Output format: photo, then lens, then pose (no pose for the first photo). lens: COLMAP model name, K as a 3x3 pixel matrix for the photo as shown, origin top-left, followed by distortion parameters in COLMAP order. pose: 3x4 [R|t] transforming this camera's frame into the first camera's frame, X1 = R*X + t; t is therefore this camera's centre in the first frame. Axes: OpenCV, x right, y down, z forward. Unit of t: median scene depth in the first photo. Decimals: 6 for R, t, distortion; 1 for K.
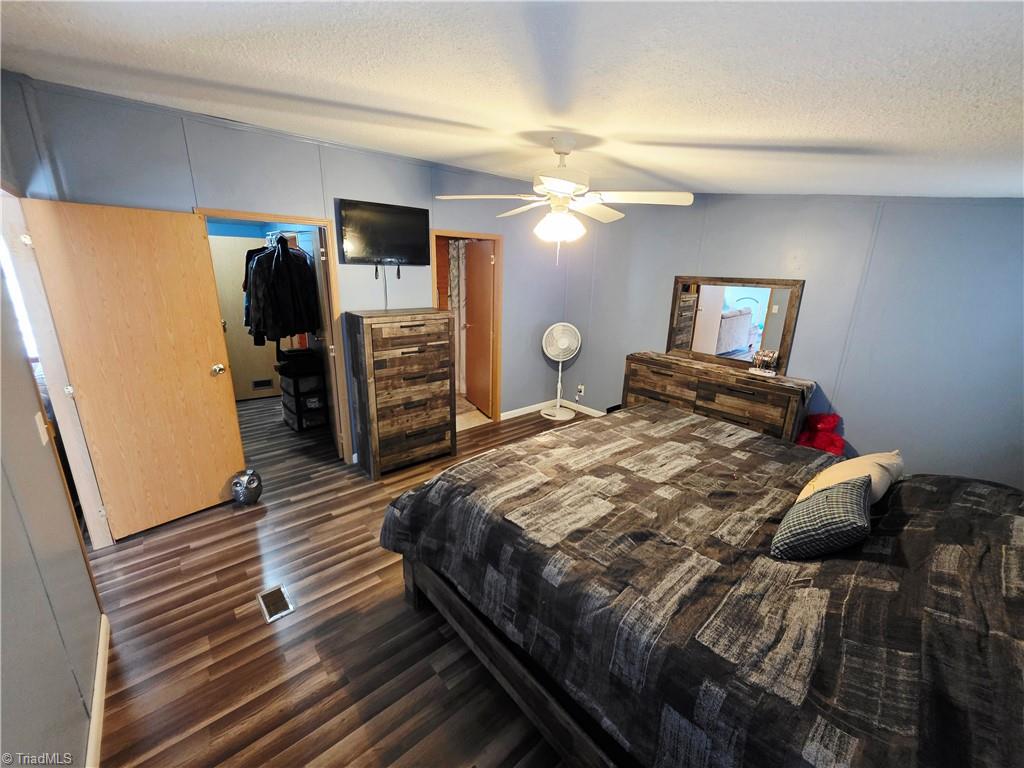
lens RADIAL K [[409.0, 0, 512.9], [0, 409.0, 383.4], [0, 0, 1]] dist [0.004858, -0.002647]
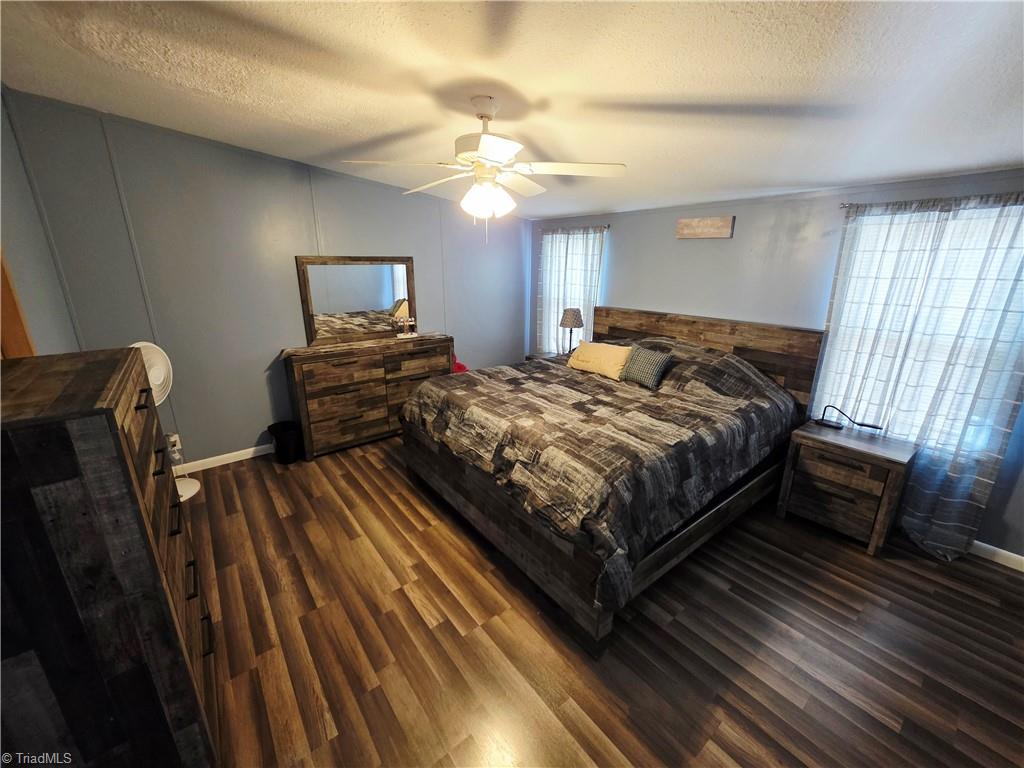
lens RADIAL K [[409.0, 0, 510.1], [0, 409.0, 382.2], [0, 0, 1]] dist [0.004858, -0.002647]
pose [[0.057669, -0.312725, 0.948091, -0.852817], [0.270109, 0.919140, 0.286746, -0.253477], [-0.961101, 0.239551, 0.137475, 0.901264]]
